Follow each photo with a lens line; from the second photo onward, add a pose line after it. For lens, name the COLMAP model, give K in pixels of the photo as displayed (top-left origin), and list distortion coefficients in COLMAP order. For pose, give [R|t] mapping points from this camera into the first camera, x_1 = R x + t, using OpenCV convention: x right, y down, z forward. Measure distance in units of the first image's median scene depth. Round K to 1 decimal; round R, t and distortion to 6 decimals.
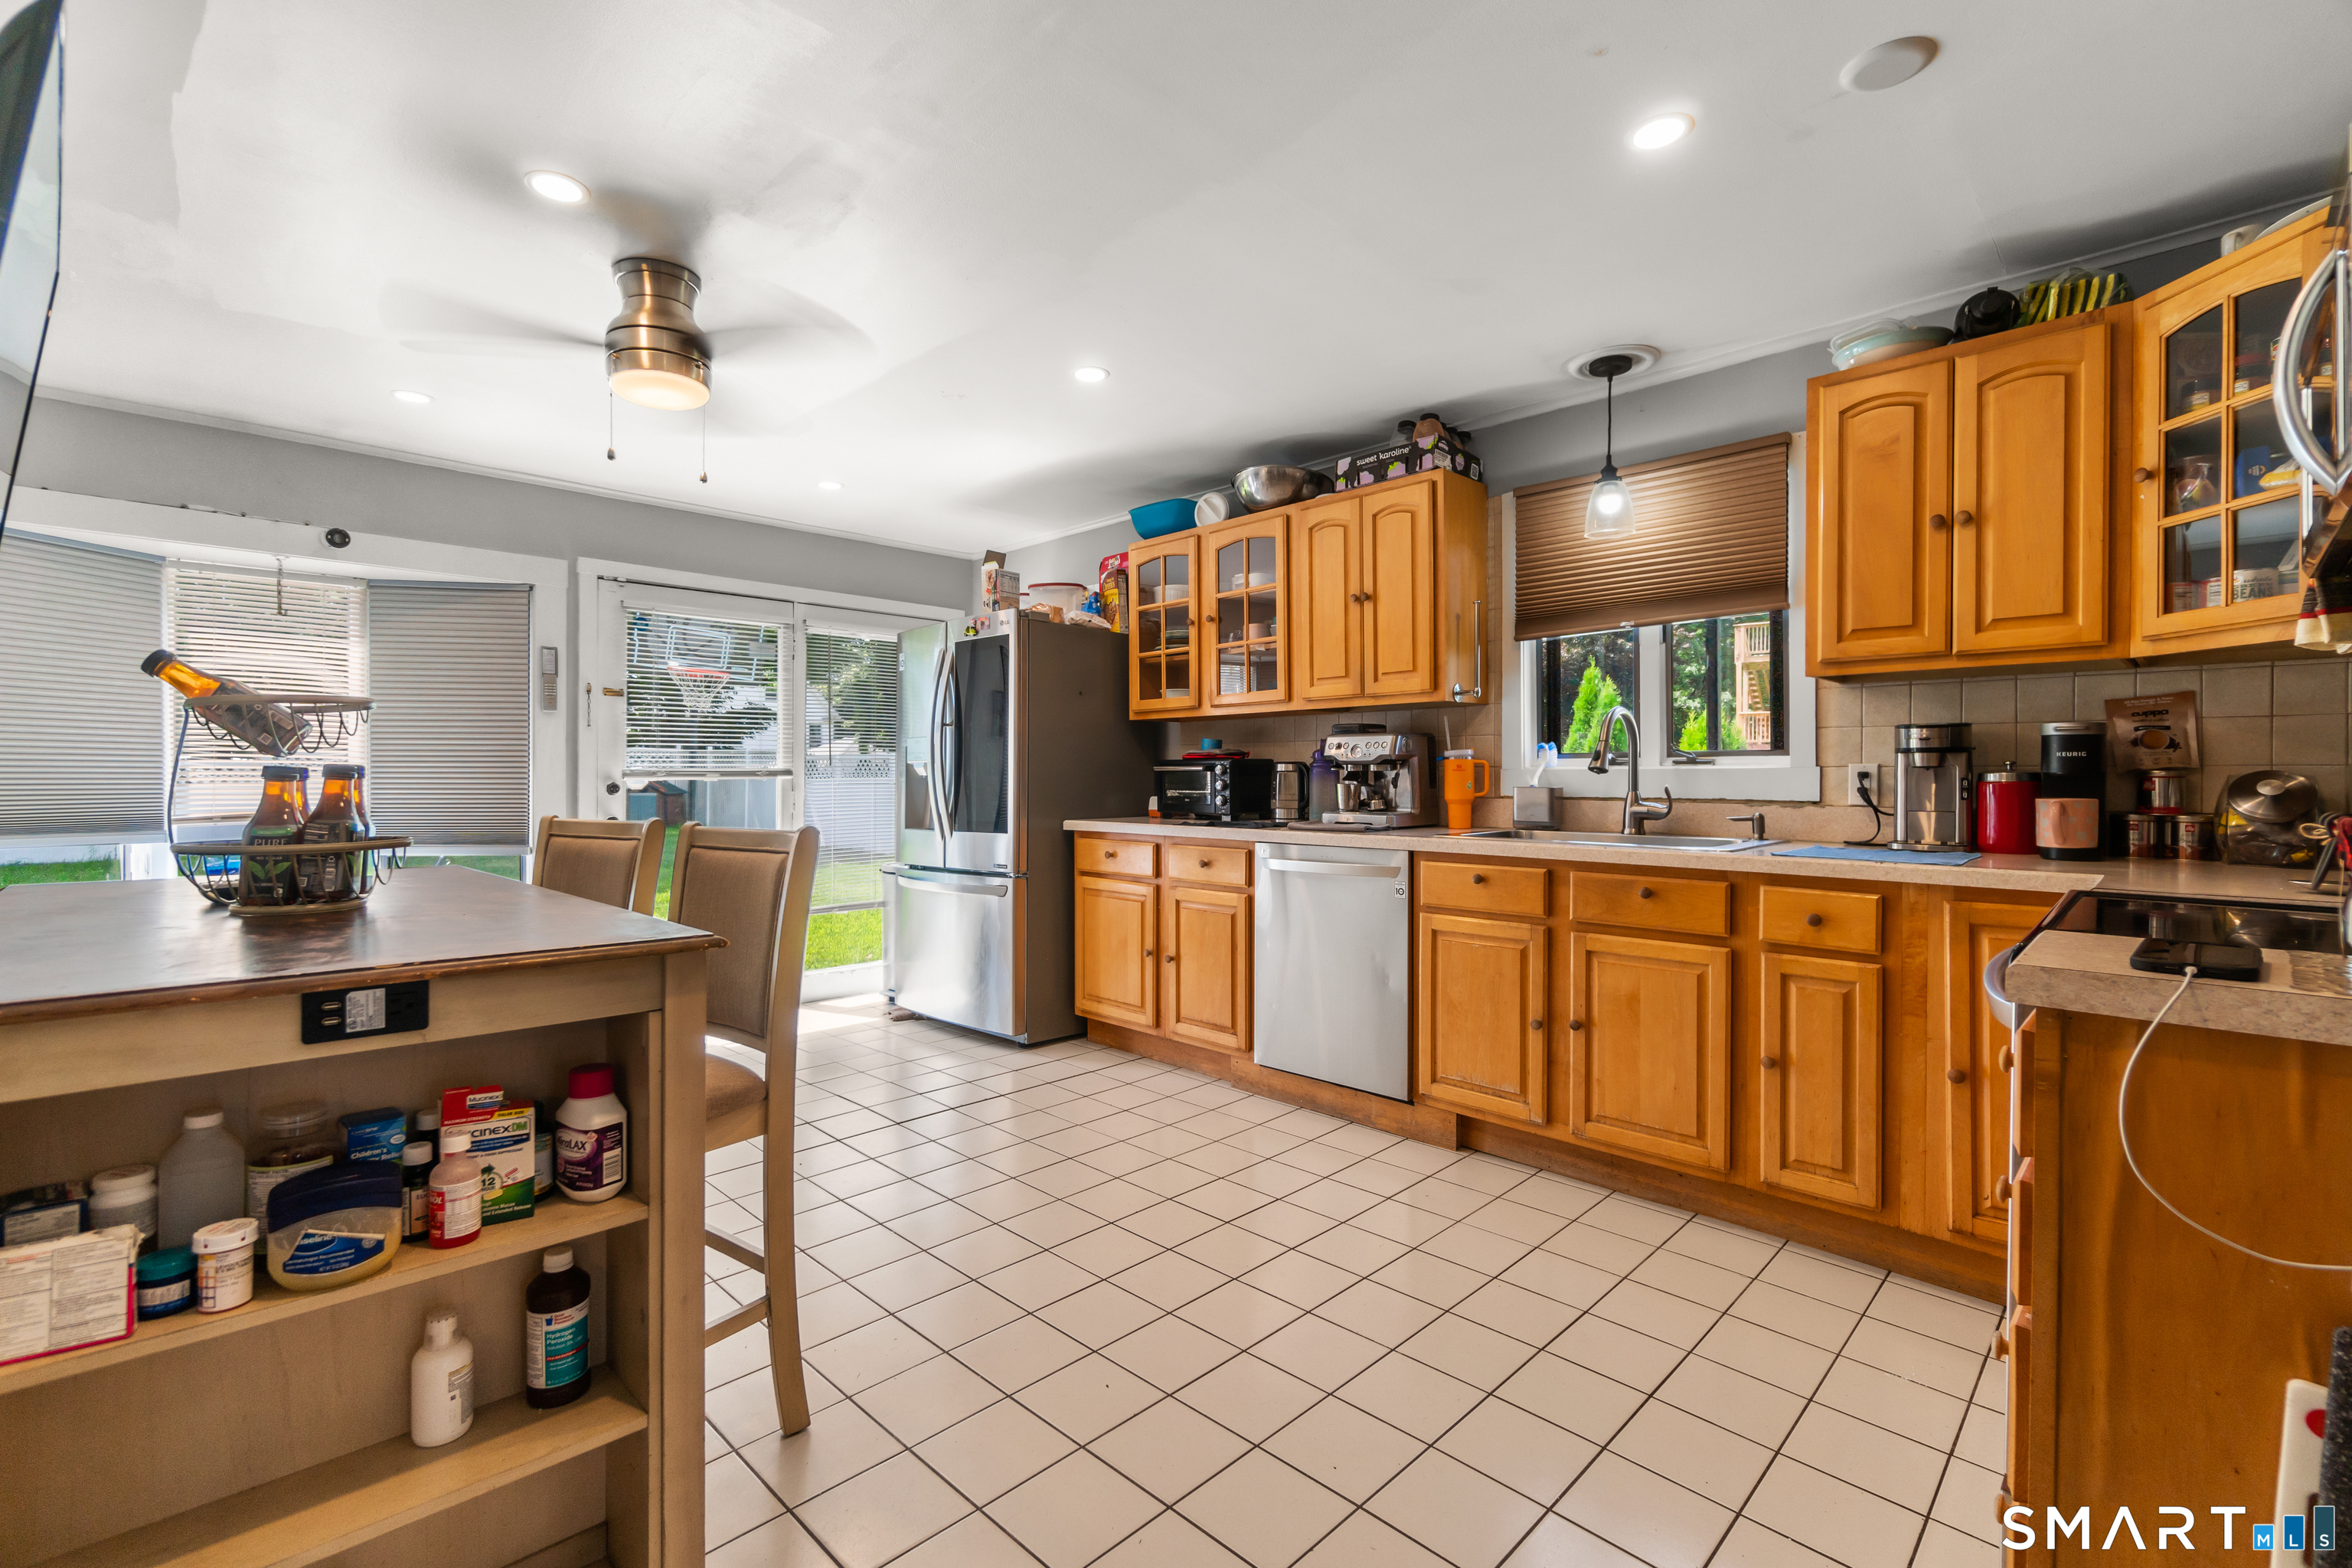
lens RADIAL K [[1020.8, 0, 1176.0], [0, 1020.8, 784.0], [0, 0, 1]] dist [-0.000323, -0.000153]
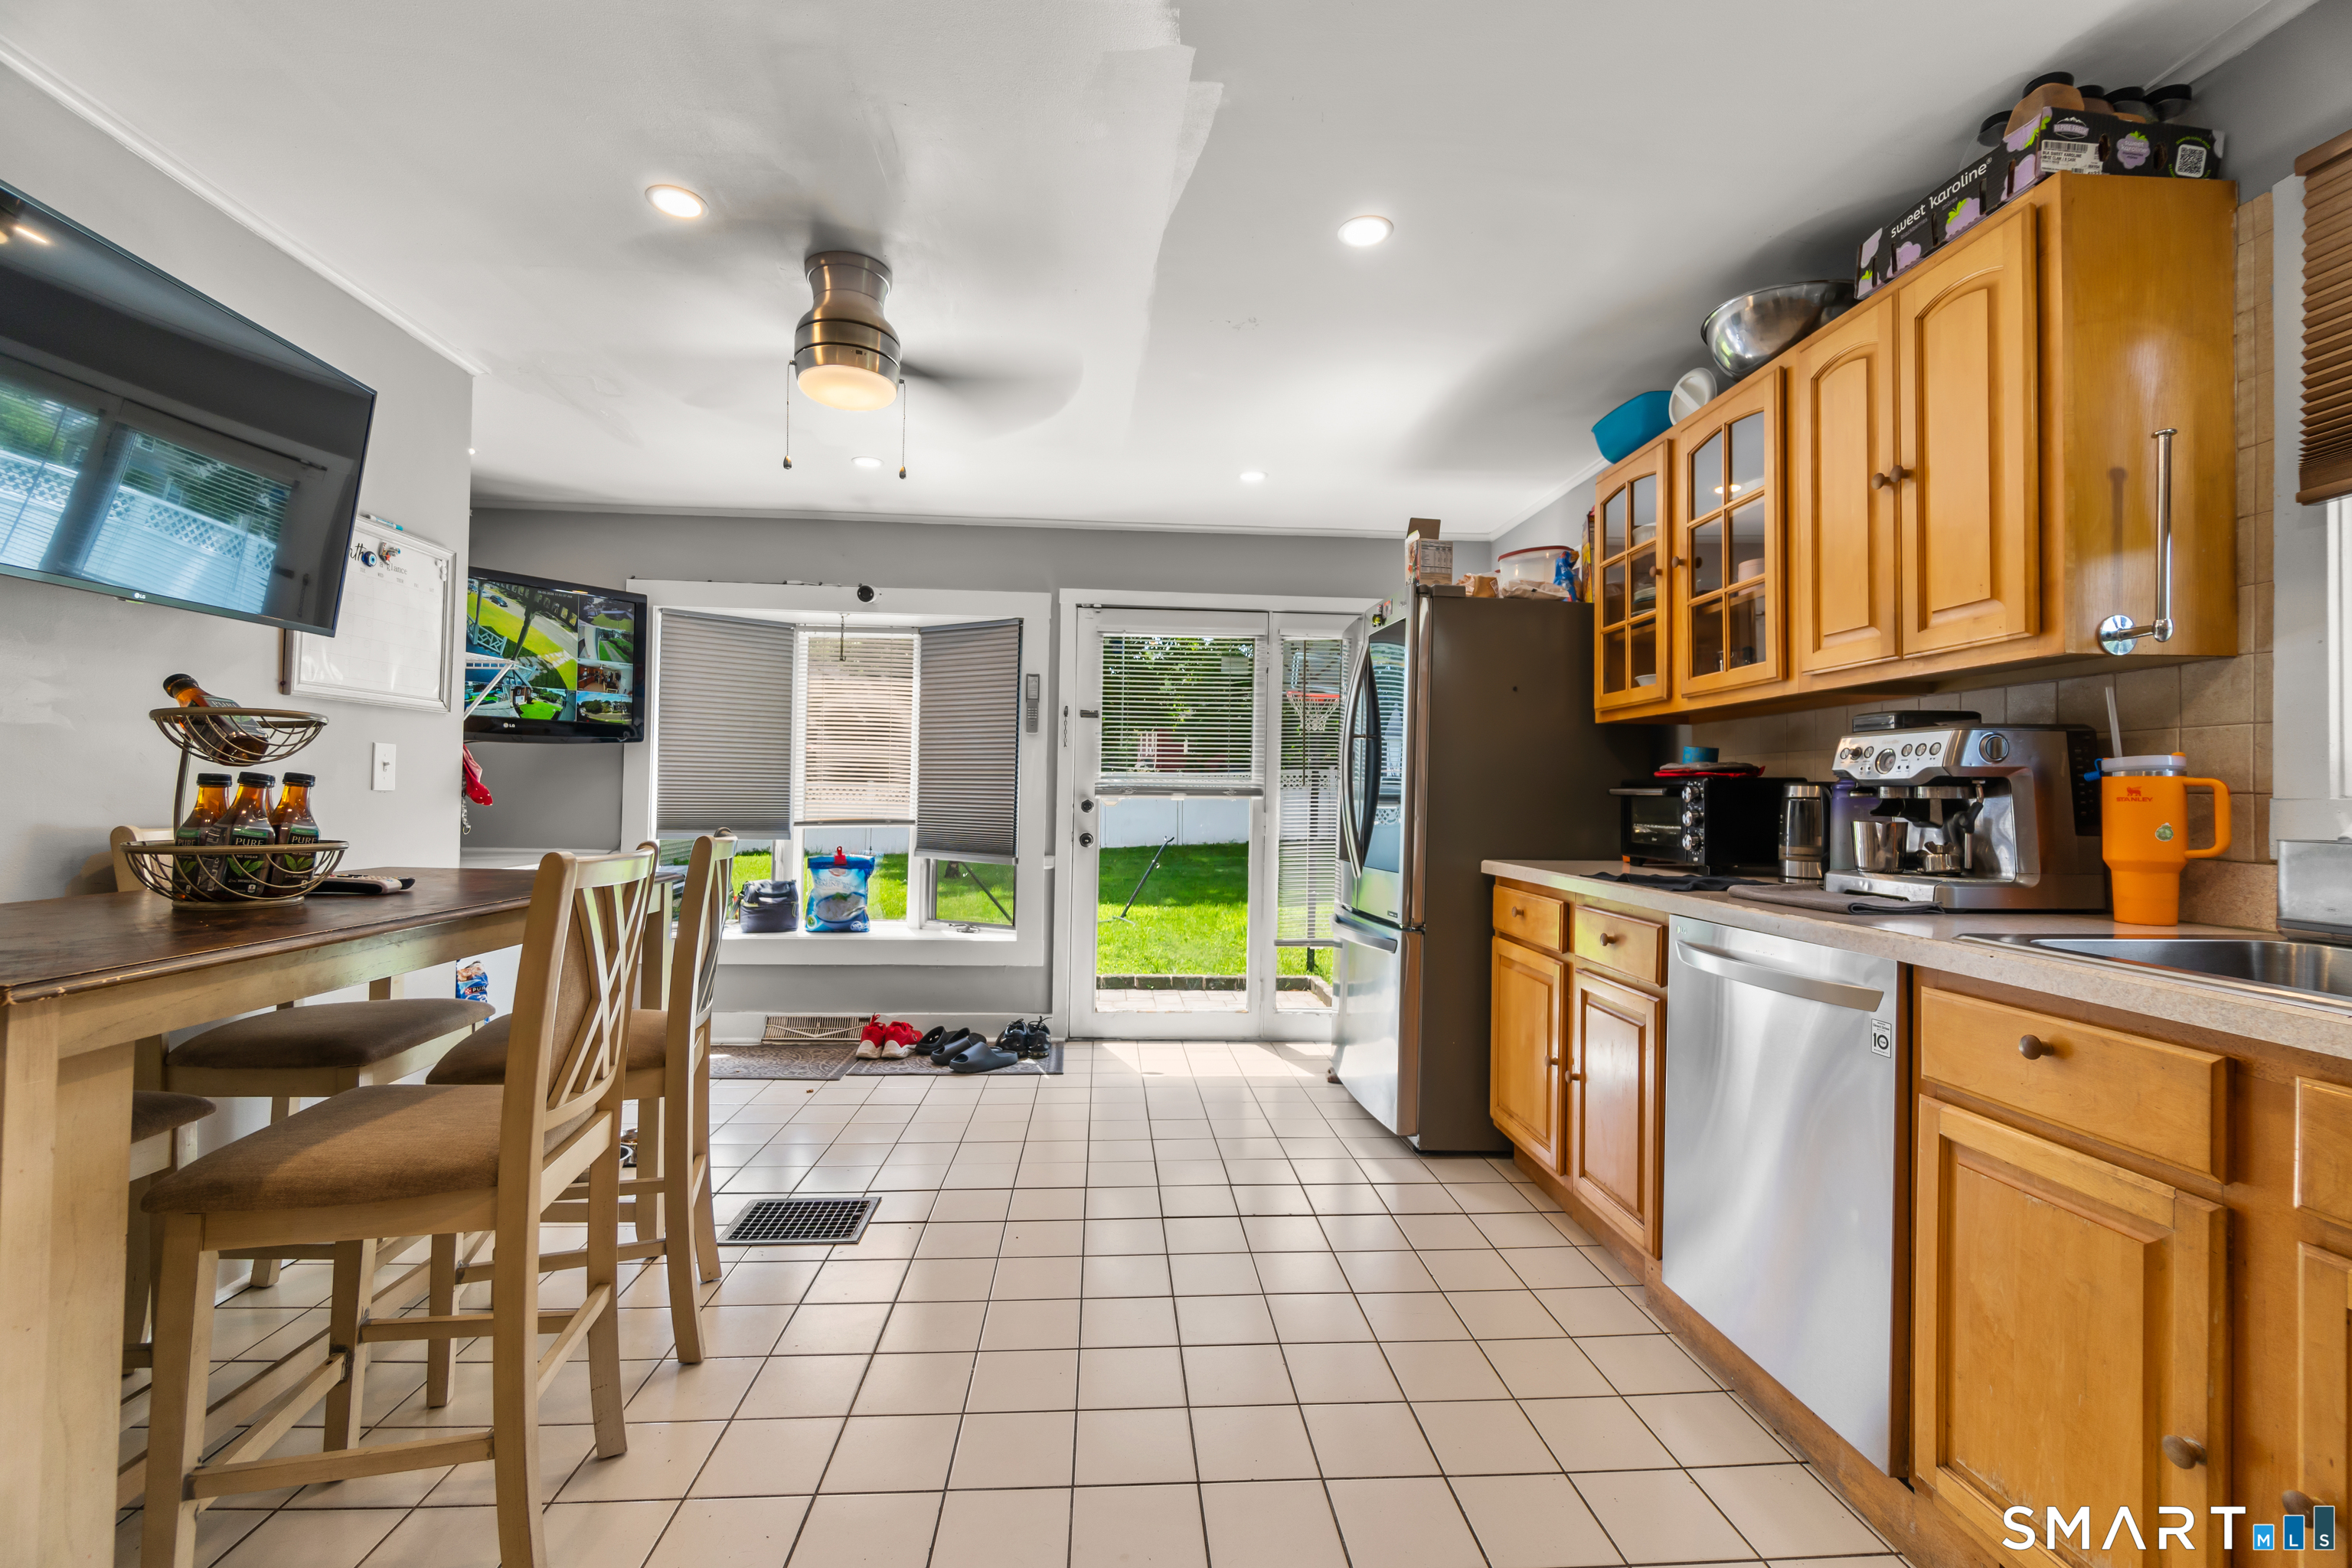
lens RADIAL K [[1010.4, 0, 1176.0], [0, 1010.4, 784.0], [0, 0, 1]] dist [-0.000720, 0.001286]
pose [[0.755177, 0.004755, -0.655504, 0.242115], [-0.020674, 0.999649, -0.016567, -0.003637], [0.655195, 0.026063, 0.755010, 0.346791]]
